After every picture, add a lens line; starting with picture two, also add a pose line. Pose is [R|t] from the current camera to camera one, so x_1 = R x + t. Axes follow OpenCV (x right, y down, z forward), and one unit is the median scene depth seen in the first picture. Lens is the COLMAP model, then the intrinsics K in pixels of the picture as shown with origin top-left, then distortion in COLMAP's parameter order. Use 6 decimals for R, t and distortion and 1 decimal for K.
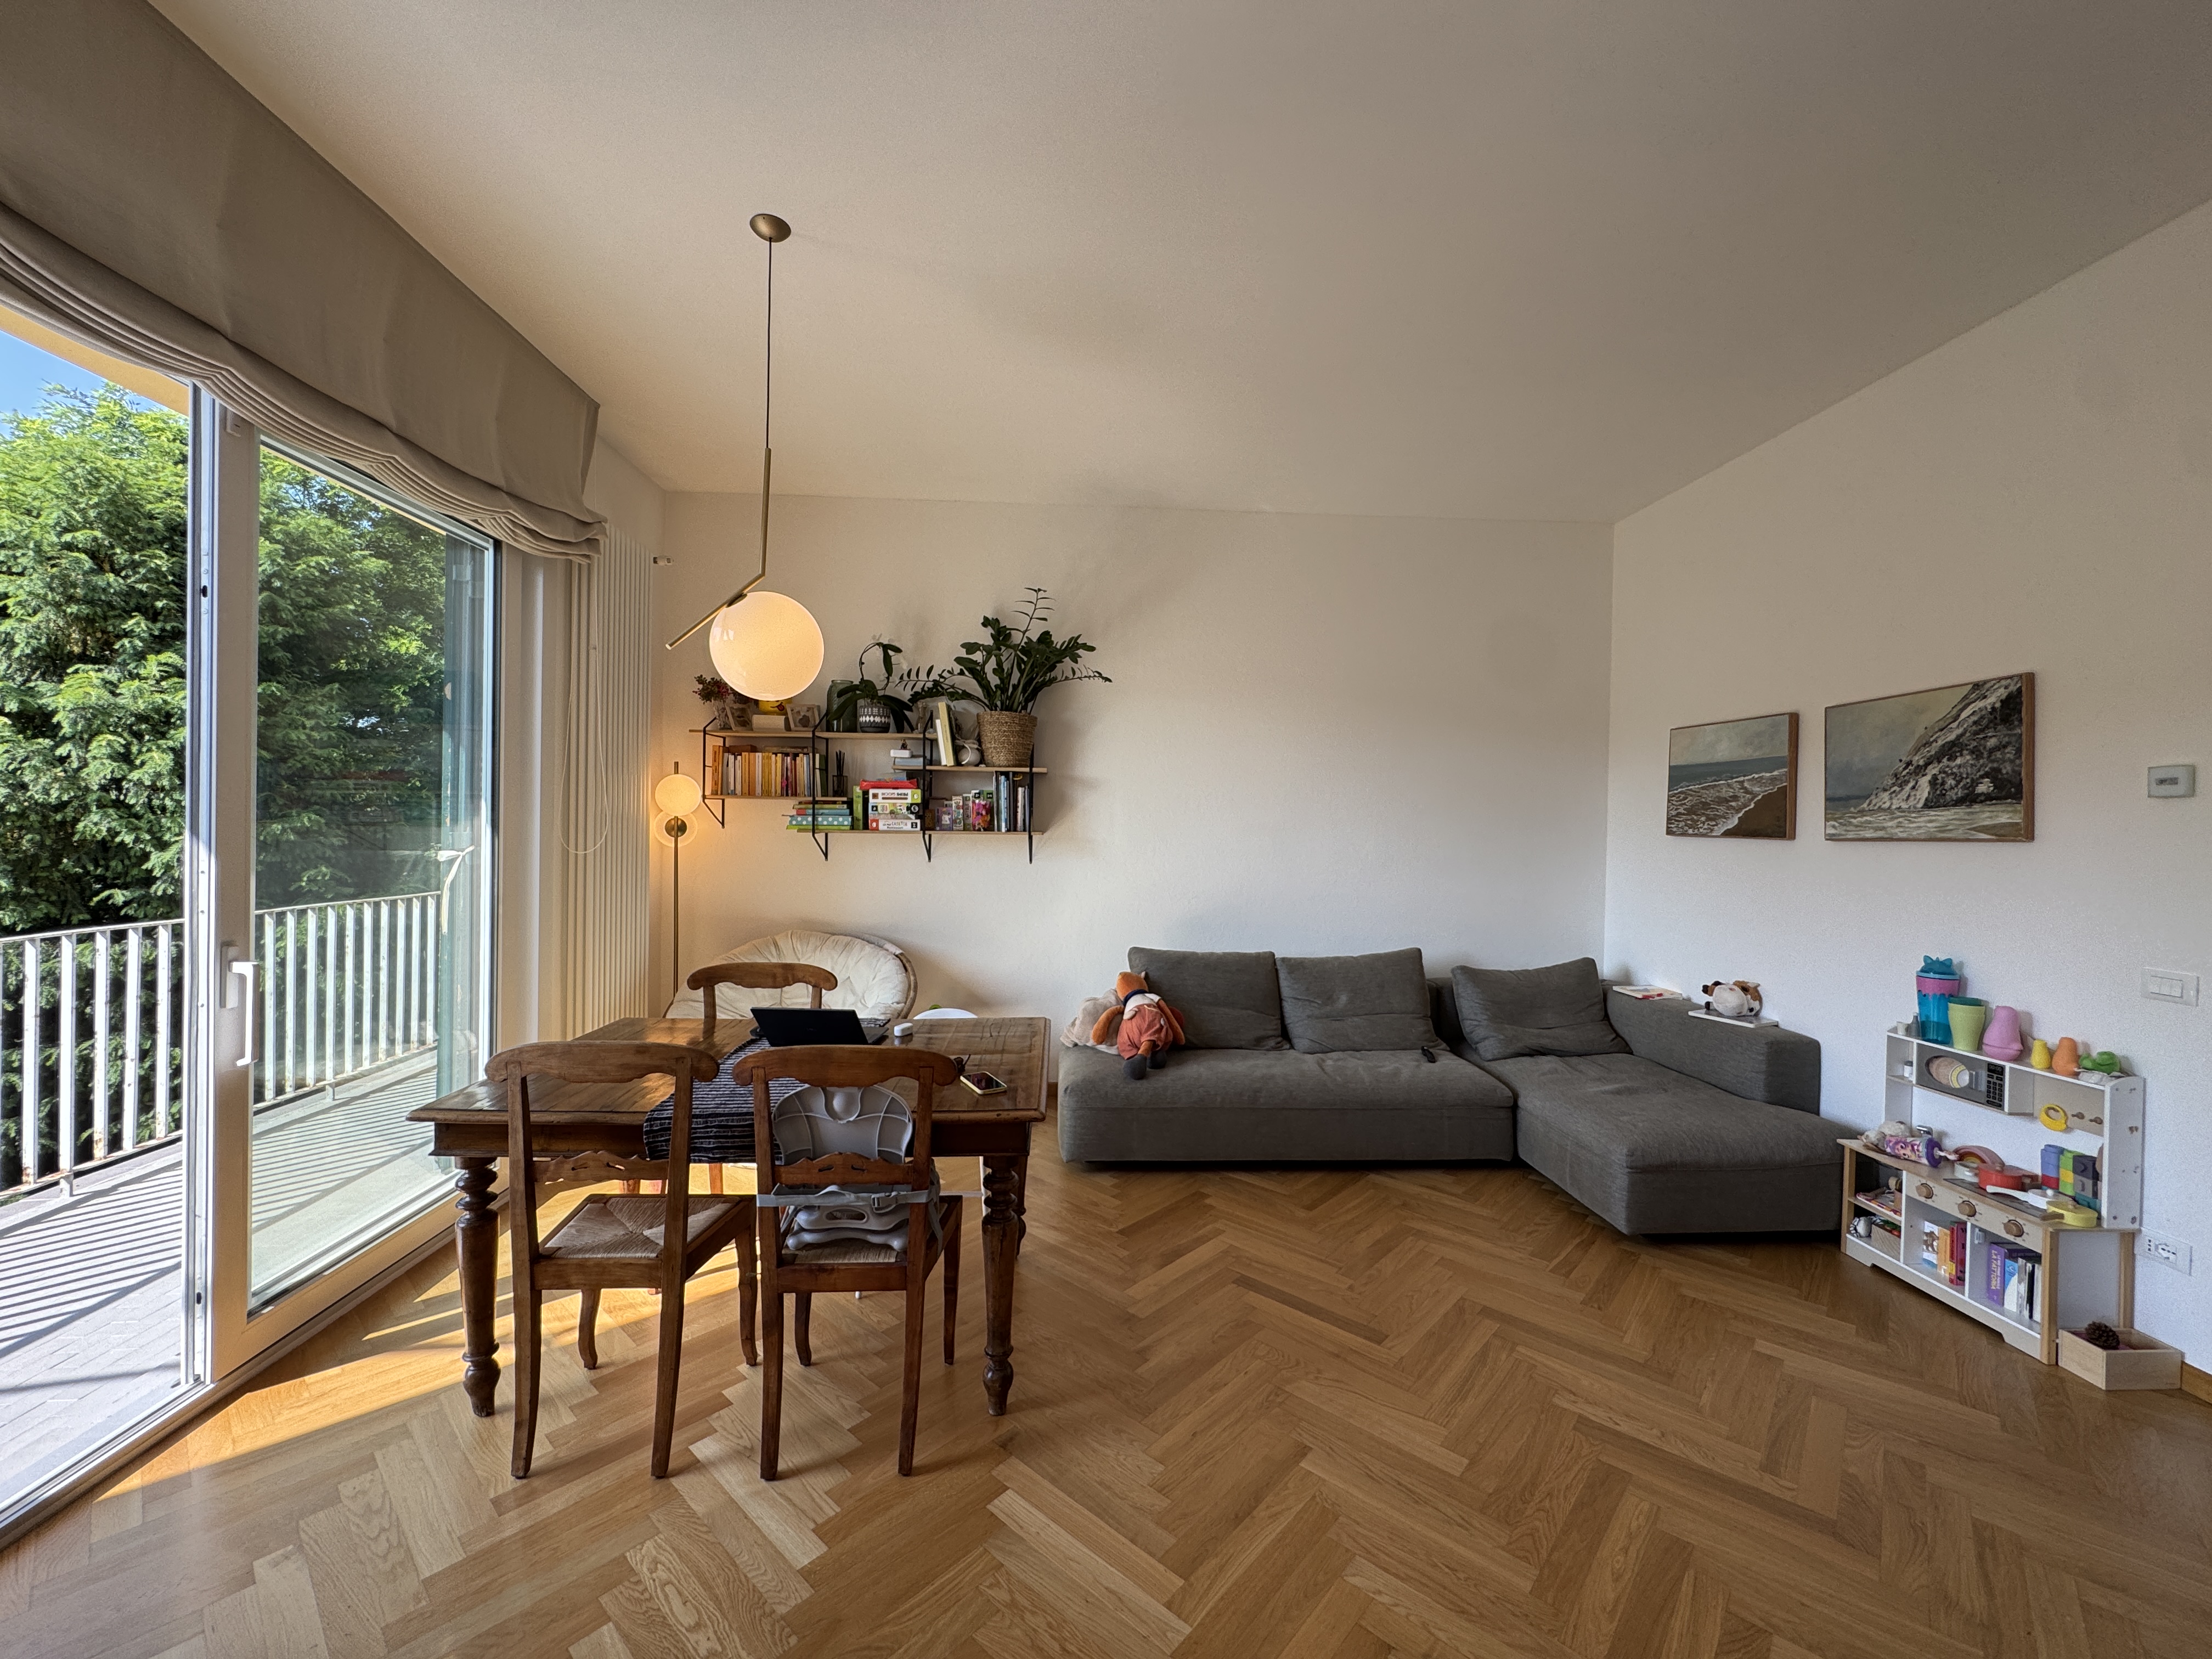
lens RADIAL K [[891.9, 0, 1098.0], [0, 891.9, 820.6], [0, 0, 1]] dist [-0.001372, 0.000789]
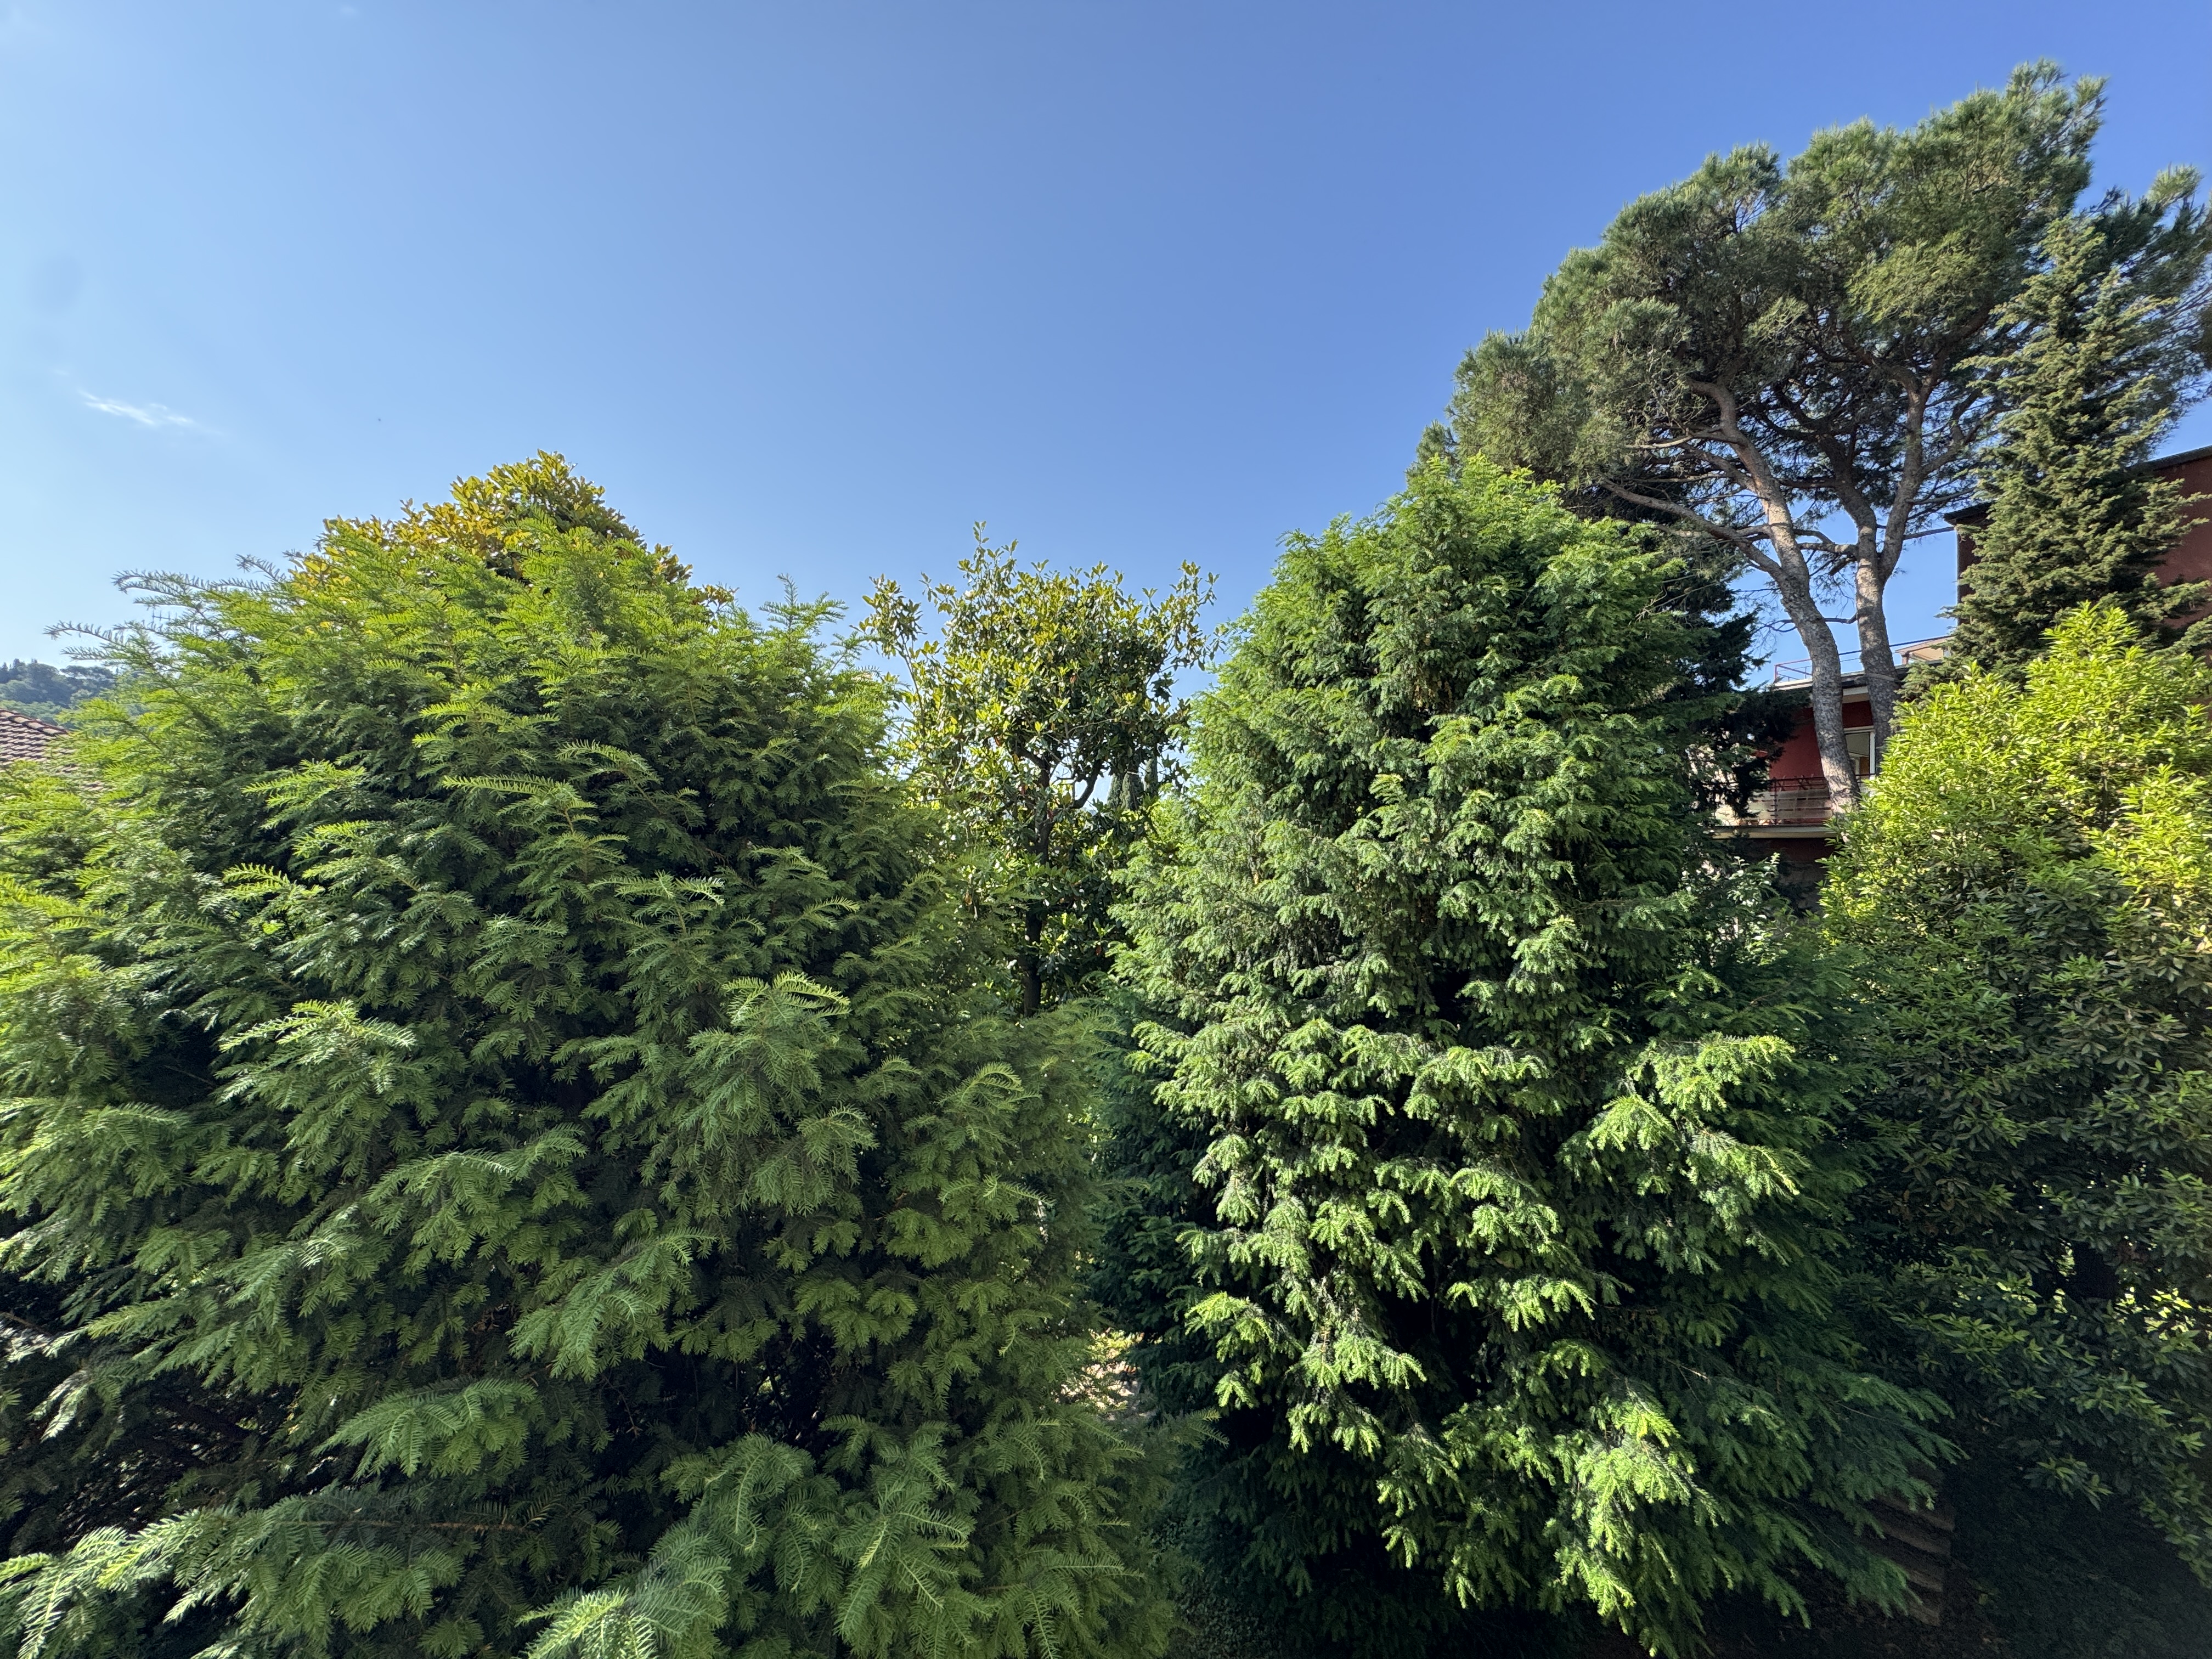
lens RADIAL K [[891.9, 0, 1104.3], [0, 891.9, 827.4], [0, 0, 1]] dist [-0.001372, 0.000789]
pose [[0.531068, -0.026908, -0.846902, -0.806457], [-0.040387, 0.997556, -0.057020, -0.003283], [0.846366, 0.064486, 0.528683, 0.378527]]
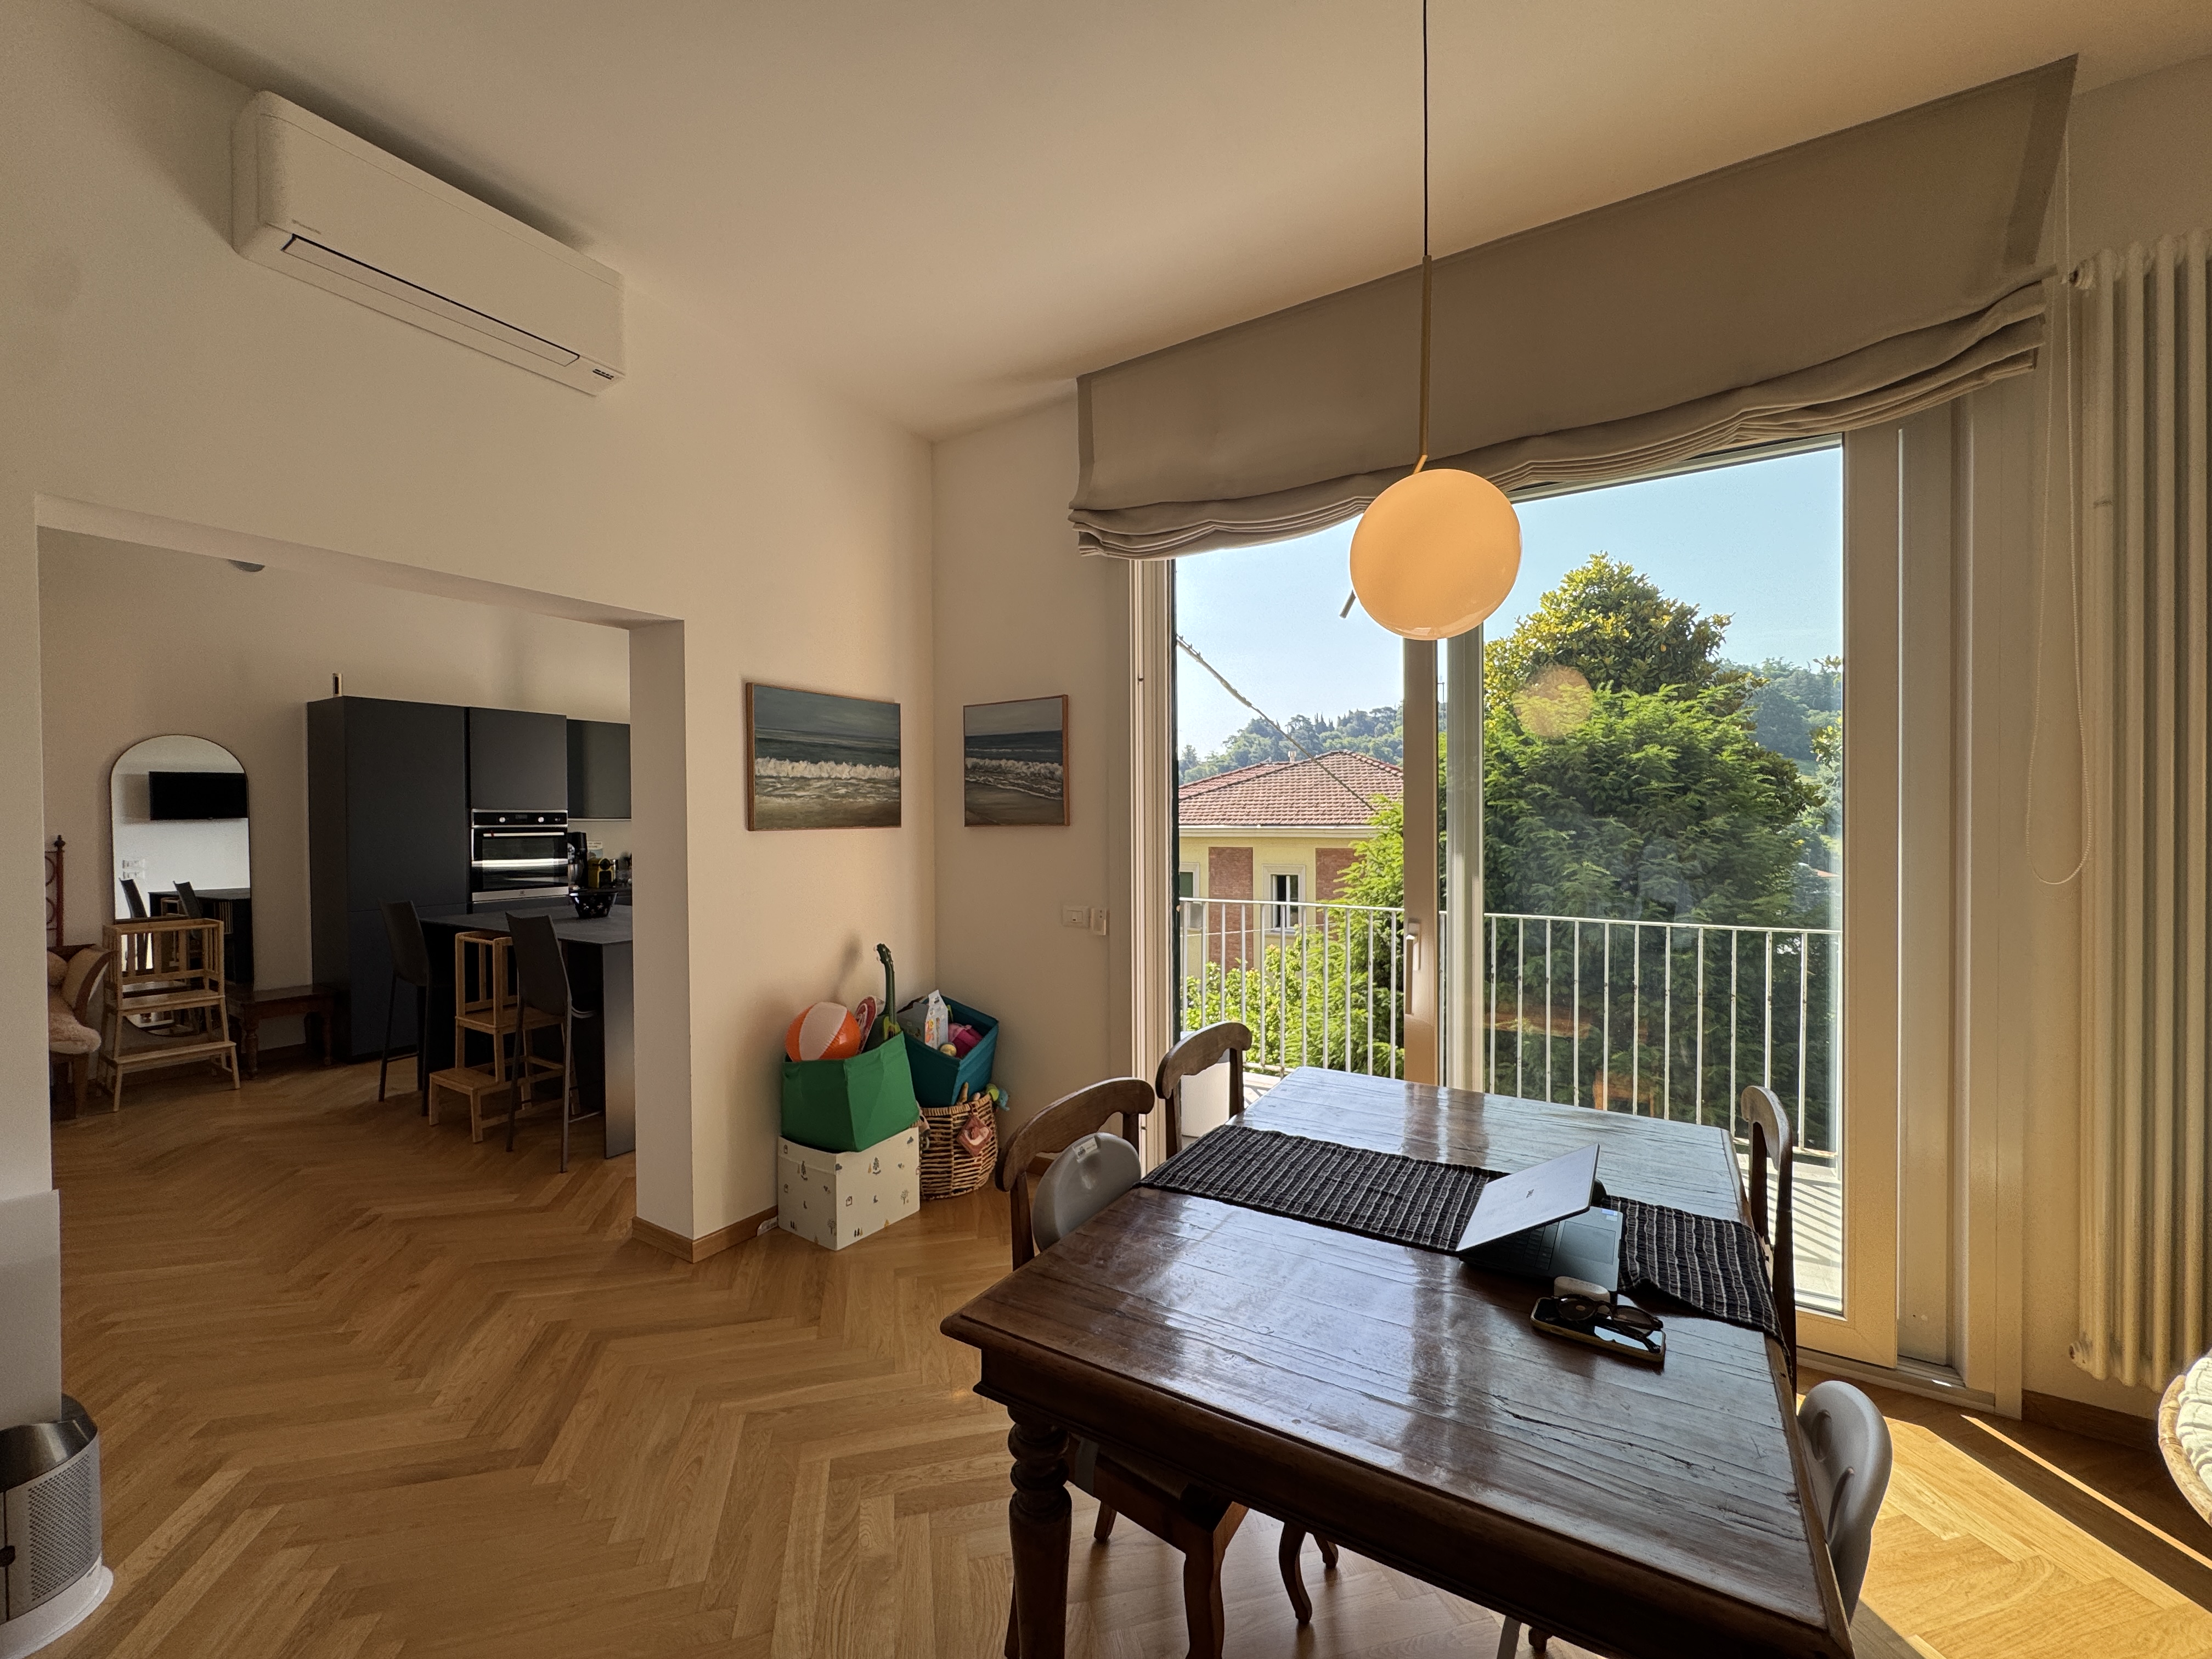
lens RADIAL K [[891.9, 0, 1103.5], [0, 891.9, 826.6], [0, 0, 1]] dist [-0.001372, 0.000789]
pose [[-0.569471, -0.003073, -0.822006, 0.184640], [-0.003842, 0.999992, -0.001077, 0.003699], [0.822003, 0.002545, -0.569478, 0.643944]]
